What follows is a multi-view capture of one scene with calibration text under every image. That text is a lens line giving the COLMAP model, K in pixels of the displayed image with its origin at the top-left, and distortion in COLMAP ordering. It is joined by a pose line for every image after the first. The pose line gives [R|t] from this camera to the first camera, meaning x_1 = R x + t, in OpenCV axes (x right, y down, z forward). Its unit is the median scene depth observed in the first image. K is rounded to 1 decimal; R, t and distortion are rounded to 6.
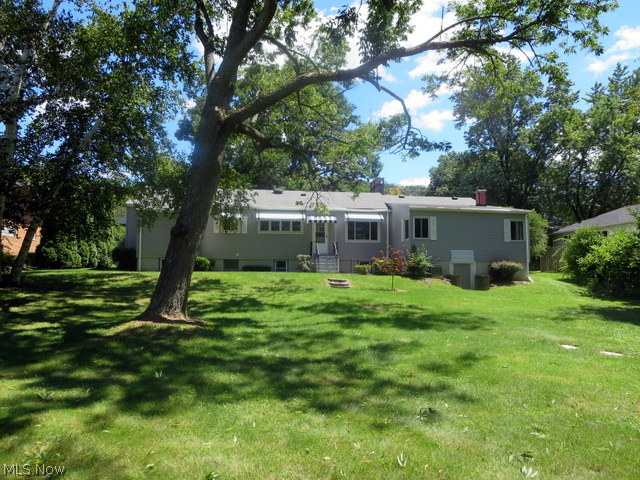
lens RADIAL K [[454.6, 0, 317.5], [0, 454.6, 238.9], [0, 0, 1]] dist [-0.000651, 0.000831]
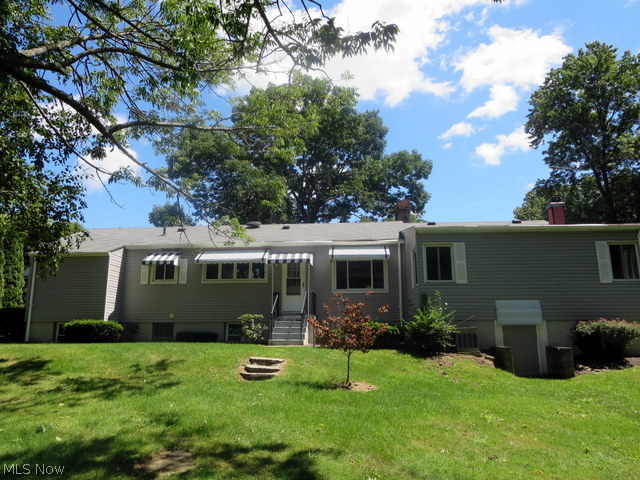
lens RADIAL K [[454.6, 0, 323.3], [0, 454.6, 240.0], [0, 0, 1]] dist [-0.000651, 0.000831]
pose [[0.981912, -0.047687, -0.183234, 0.173513], [0.023742, 0.991136, -0.130714, 0.016910], [0.187843, 0.123999, 0.974340, 0.372037]]
